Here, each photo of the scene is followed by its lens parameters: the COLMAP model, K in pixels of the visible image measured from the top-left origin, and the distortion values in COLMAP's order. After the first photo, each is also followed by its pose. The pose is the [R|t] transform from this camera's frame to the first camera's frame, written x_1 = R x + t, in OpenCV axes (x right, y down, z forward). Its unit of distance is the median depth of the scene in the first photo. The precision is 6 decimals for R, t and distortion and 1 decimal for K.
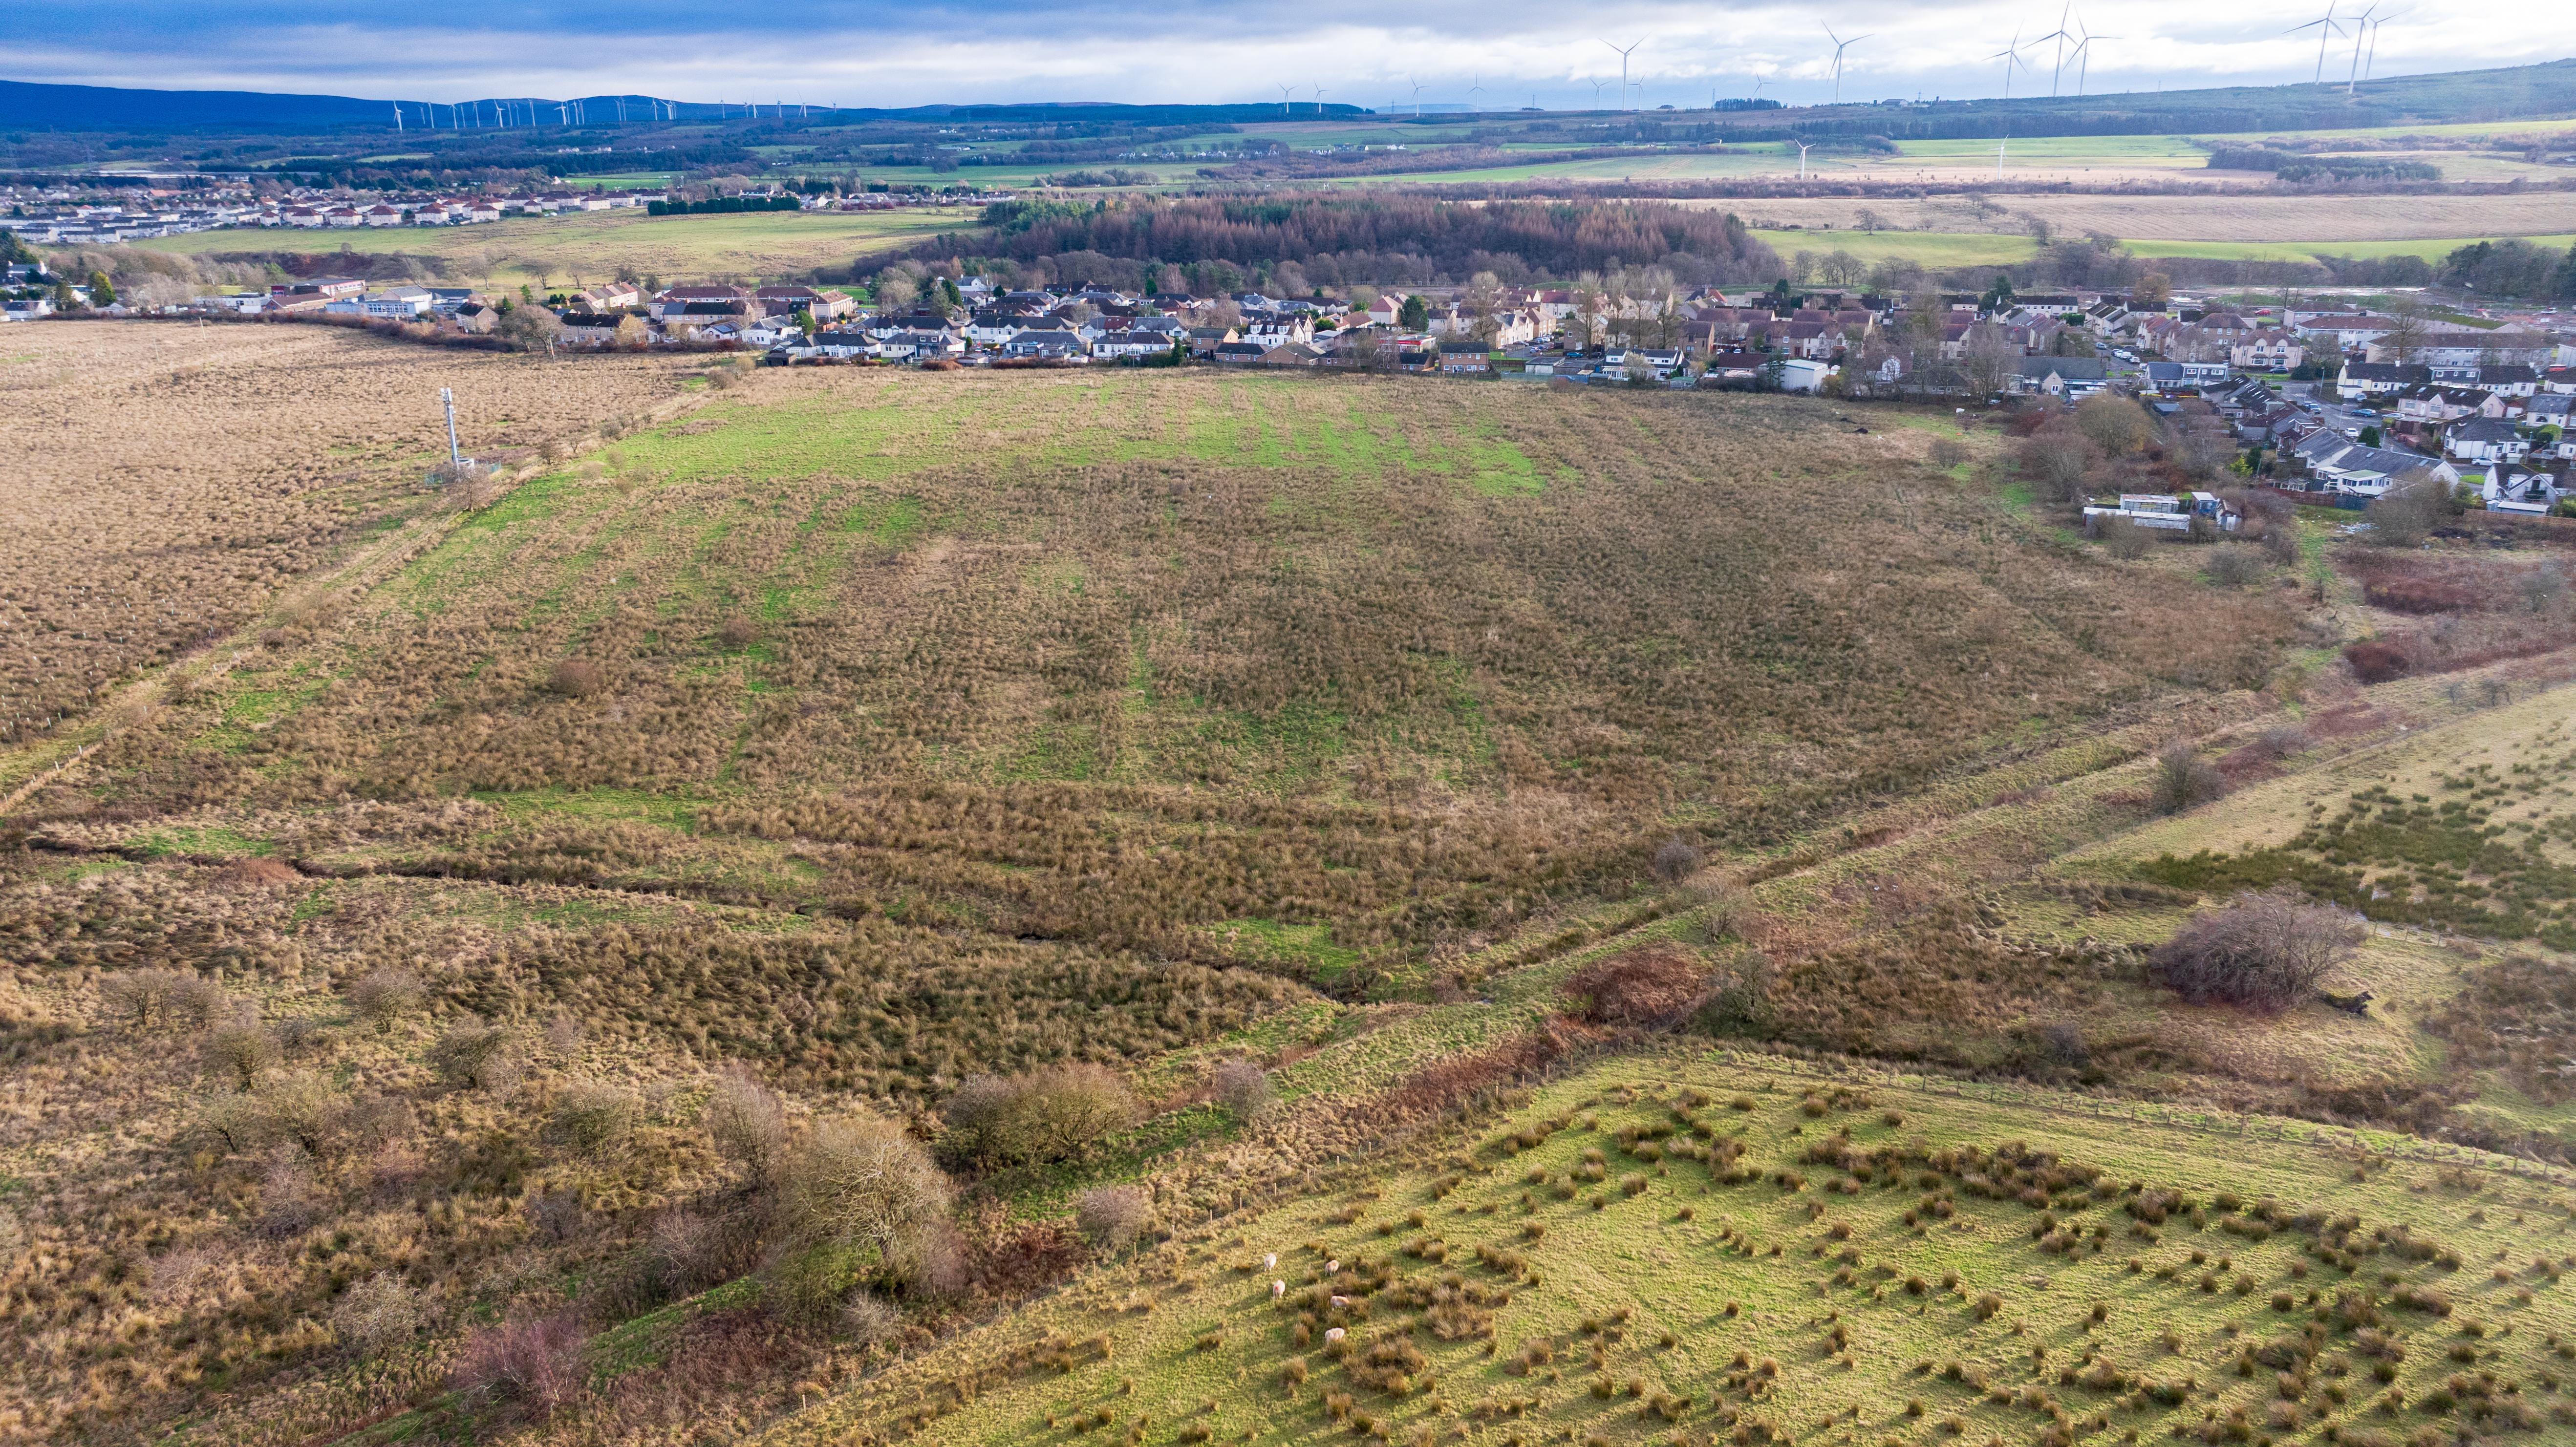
lens RADIAL K [[1818.3, 0, 1288.0], [0, 1818.3, 723.5], [0, 0, 1]] dist [-0.033979, 0.030905]
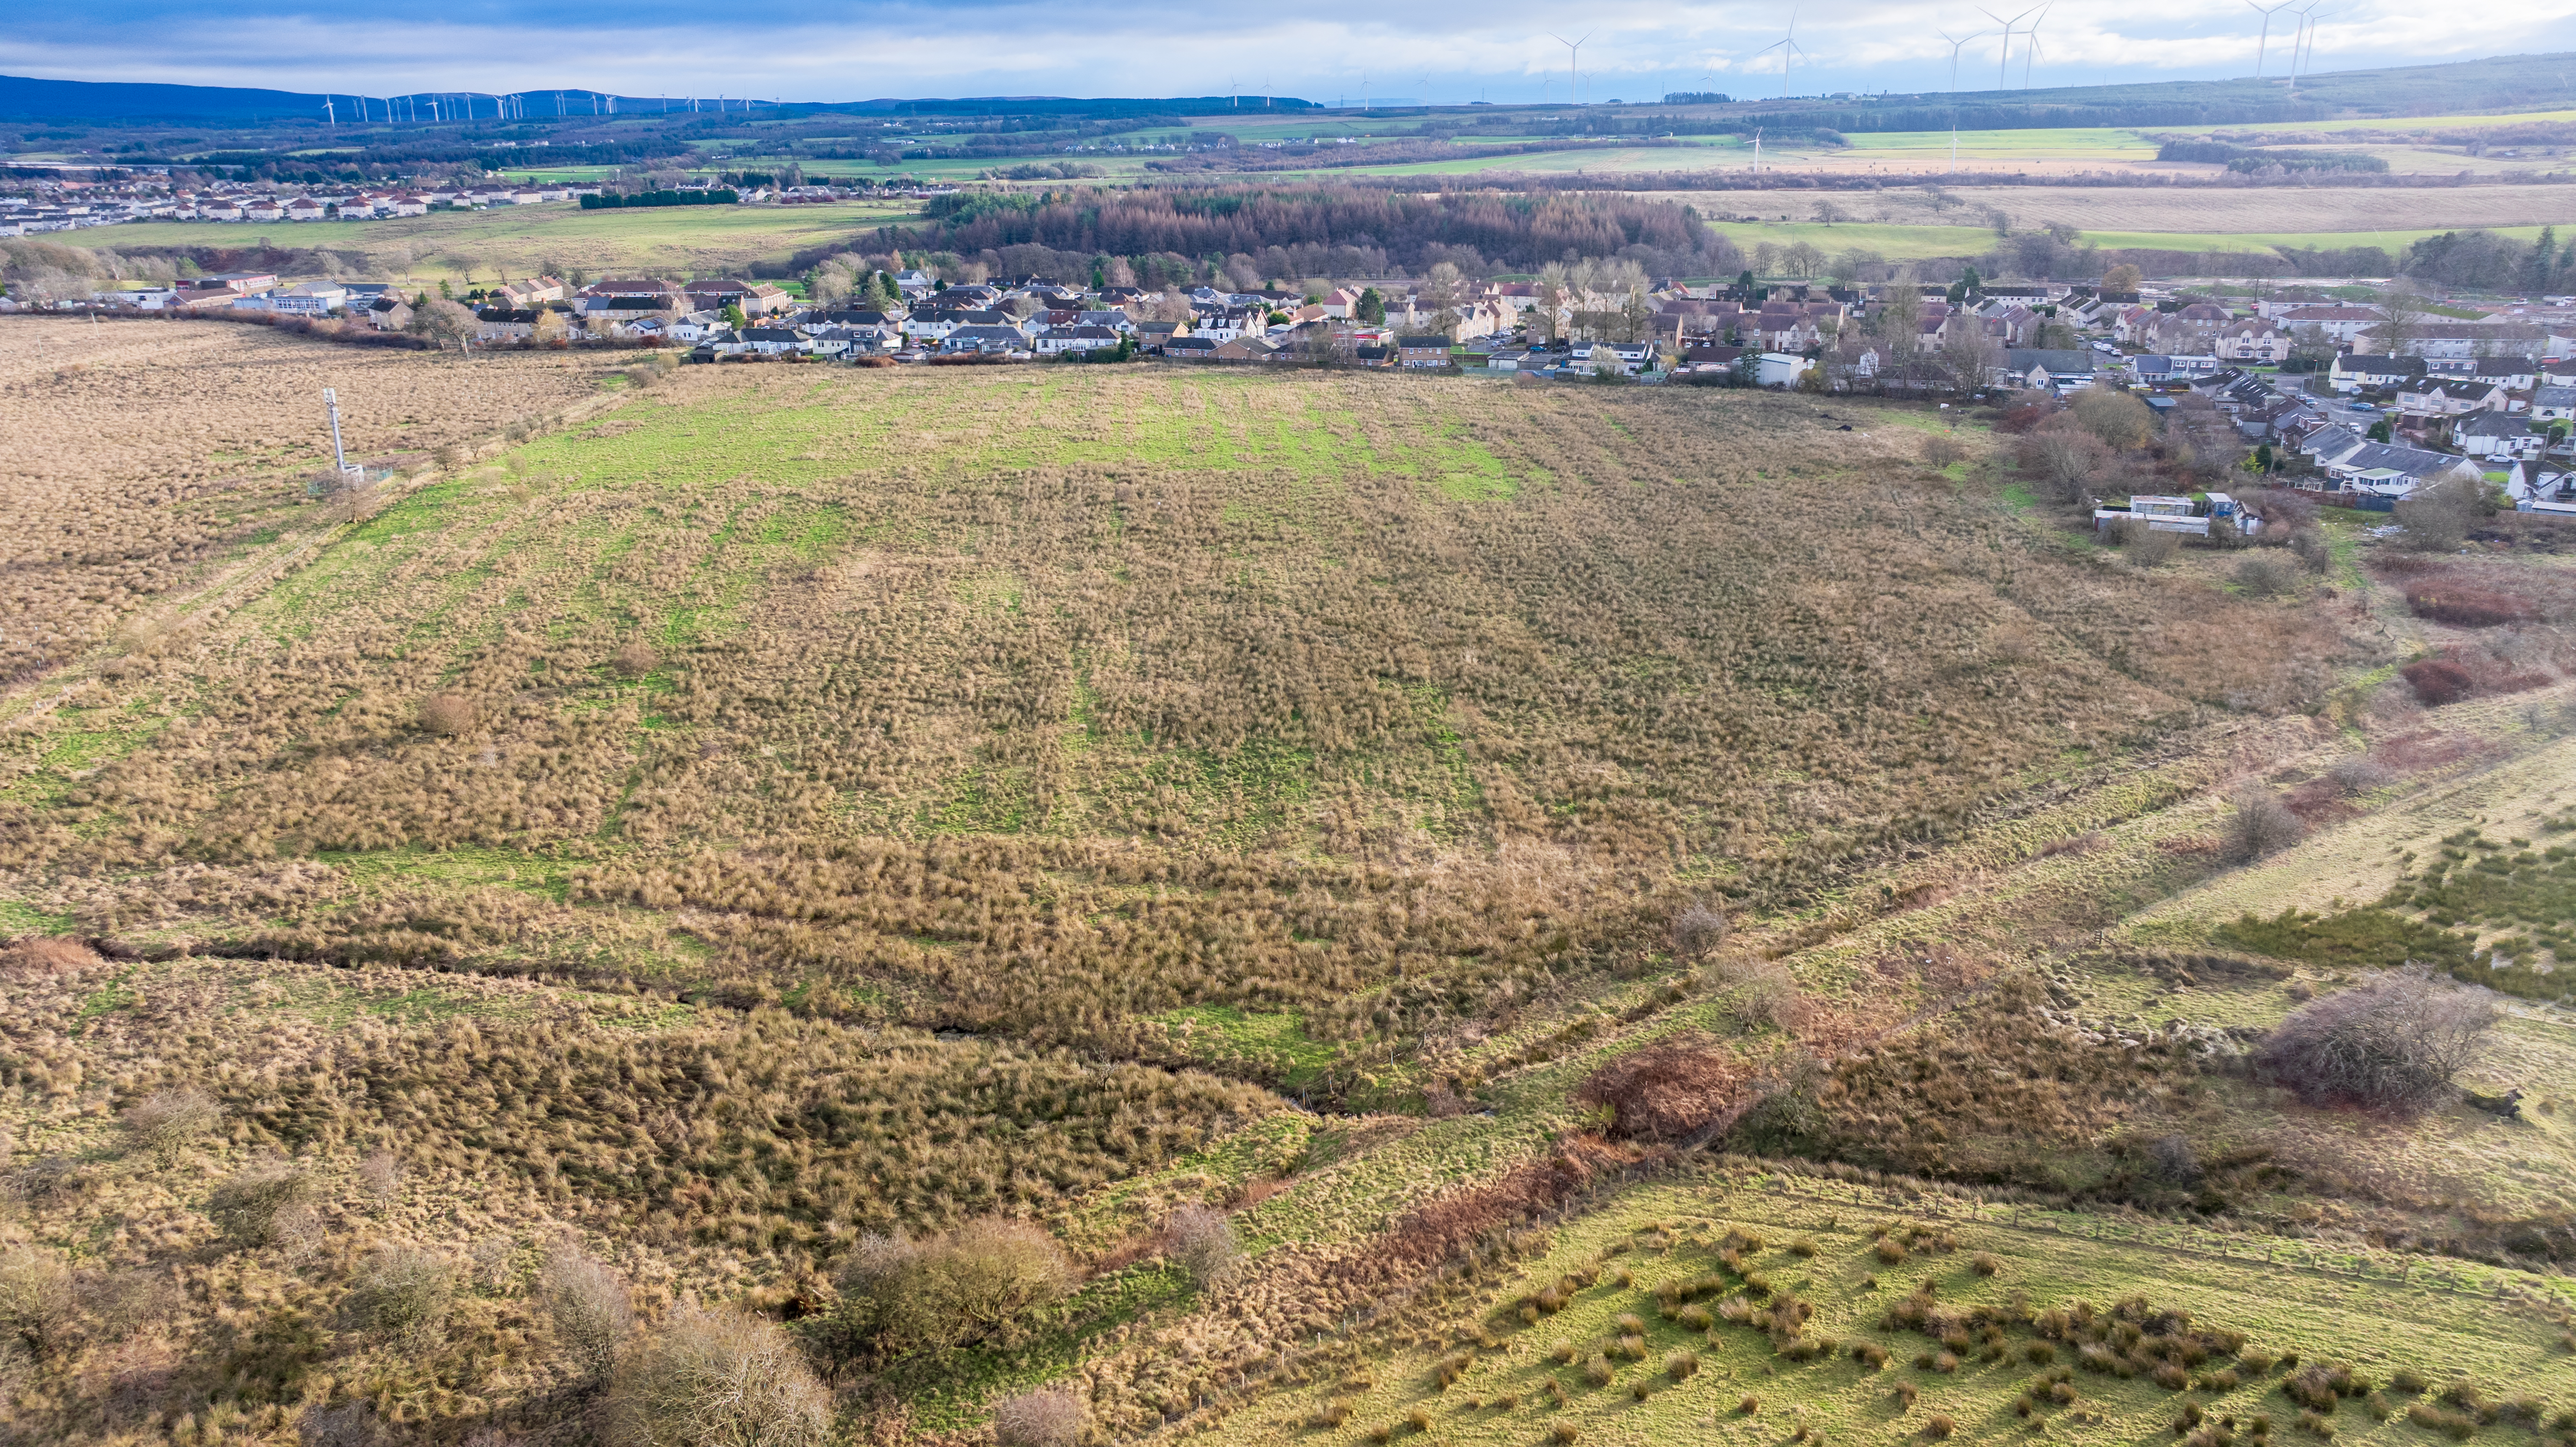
lens RADIAL K [[1818.3, 0, 1288.0], [0, 1818.3, 723.5], [0, 0, 1]] dist [-0.033979, 0.030905]
pose [[0.999632, -0.008151, 0.025869, -0.002863], [0.008084, 0.999964, 0.002685, -0.020727], [-0.025890, -0.002474, 0.999662, 0.103324]]
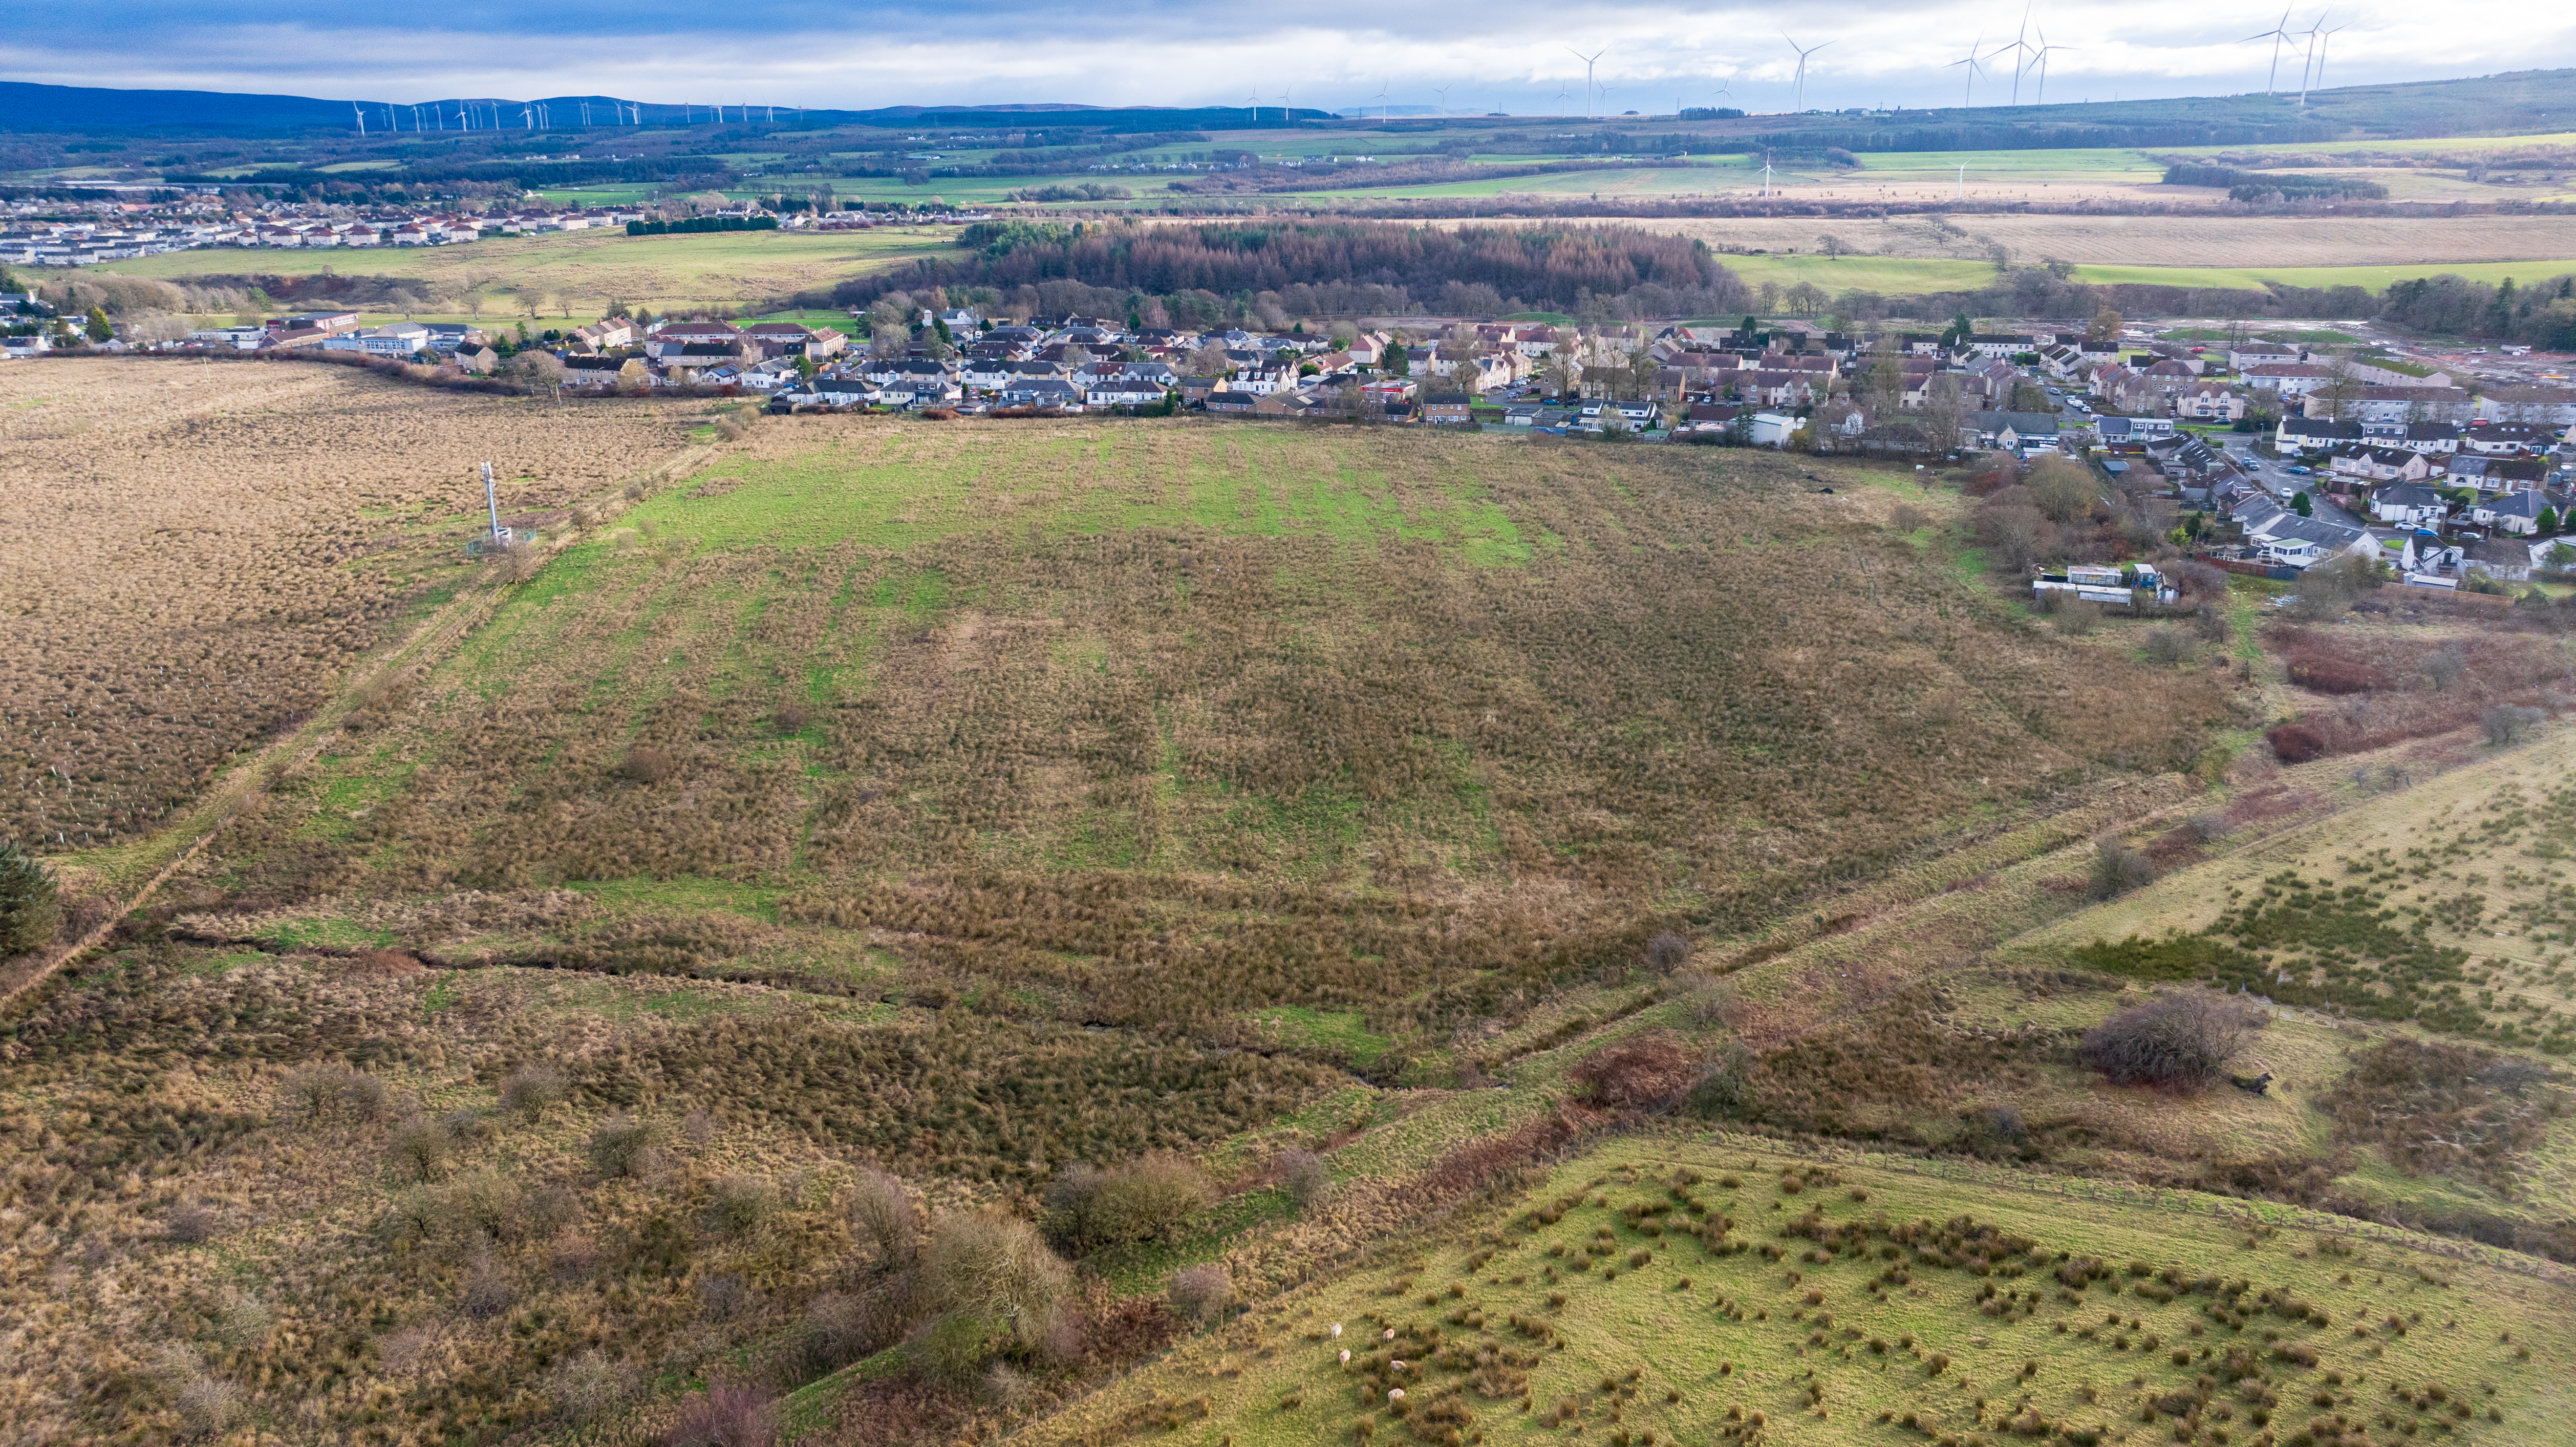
lens RADIAL K [[1817.7, 0, 1288.0], [0, 1817.7, 723.5], [0, 0, 1]] dist [-0.019971, -0.001839]
pose [[0.999827, -0.004097, 0.018136, -0.031067], [0.004091, 0.999992, 0.000336, -0.050327], [-0.018137, -0.000261, 0.999835, -0.092730]]
